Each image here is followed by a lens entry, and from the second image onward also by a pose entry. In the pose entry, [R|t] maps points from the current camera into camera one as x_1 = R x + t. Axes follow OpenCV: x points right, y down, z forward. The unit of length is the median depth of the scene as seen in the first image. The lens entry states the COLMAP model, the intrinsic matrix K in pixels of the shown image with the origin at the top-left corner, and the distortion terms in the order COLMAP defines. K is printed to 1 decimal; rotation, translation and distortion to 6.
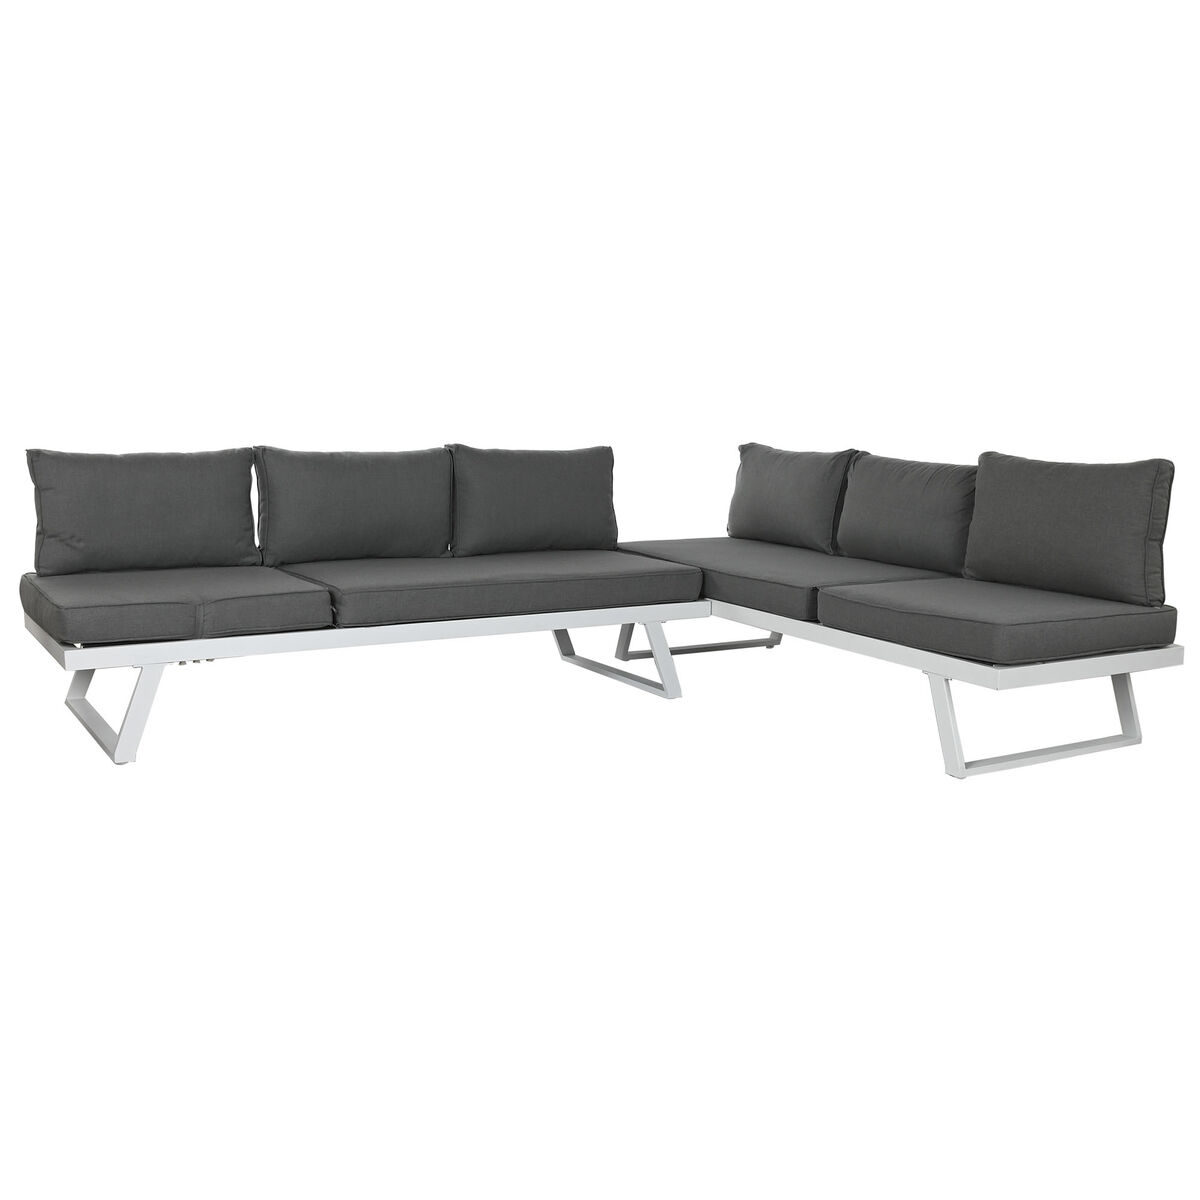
lens RADIAL K [[1305.1, 0, 600.0], [0, 1305.1, 600.0], [0, 0, 1]] dist [-0.008317, 0.001486]
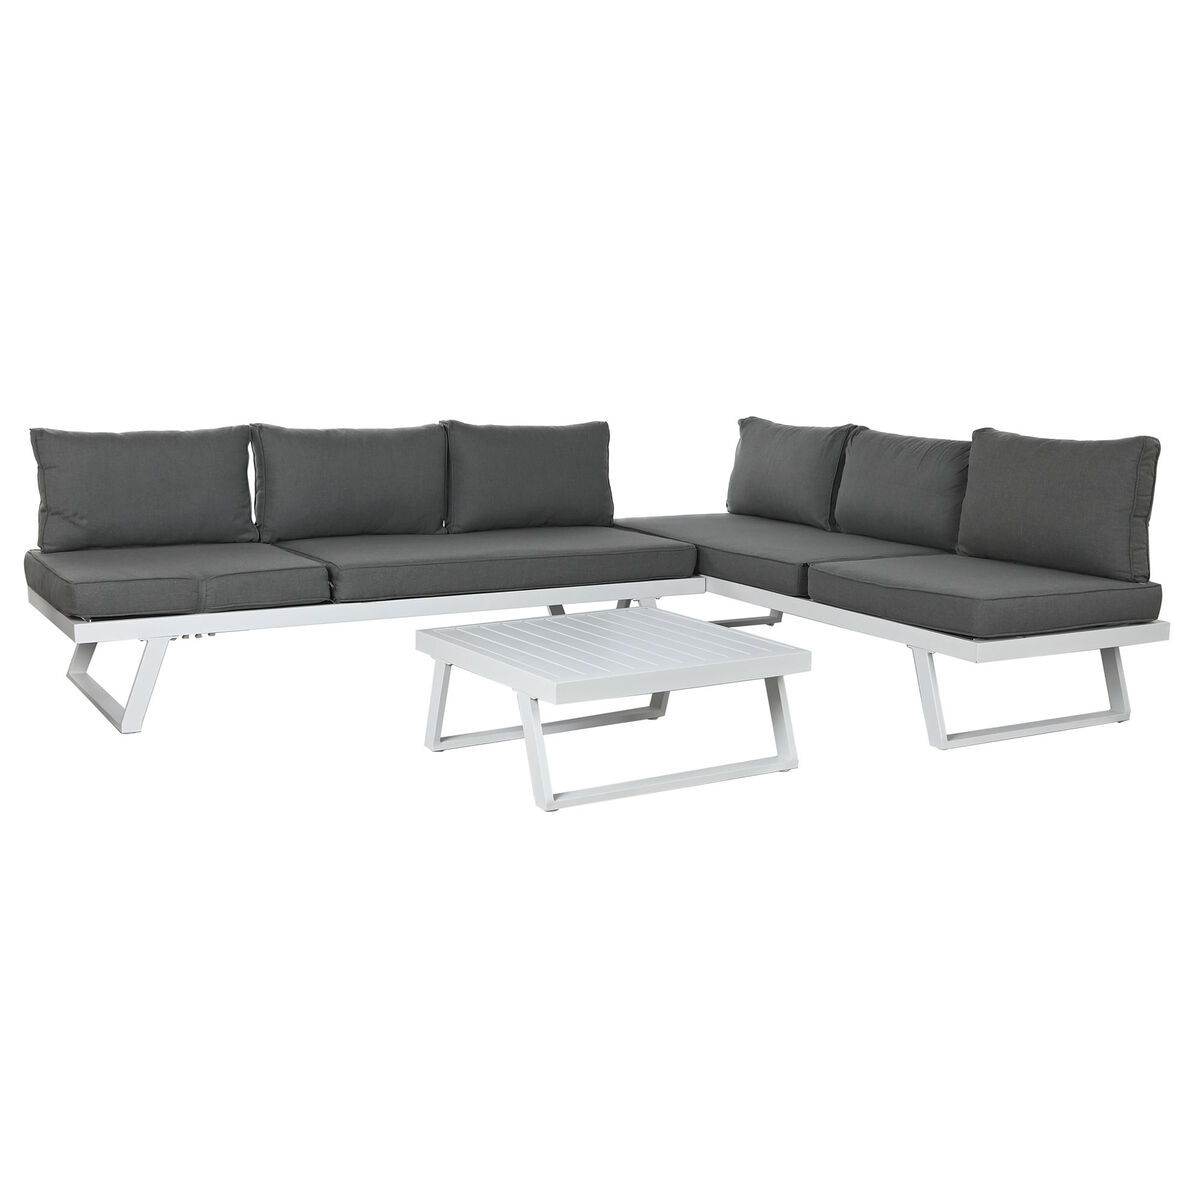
lens RADIAL K [[1592.8, 0, 600.0], [0, 1592.8, 600.0], [0, 0, 1]] dist [-0.004067, -0.026095]
pose [[0.999843, 0.000198, -0.017732, 0.027386], [-0.000023, 0.999951, 0.009853, 0.006332], [0.017733, -0.009851, 0.999794, -0.232469]]
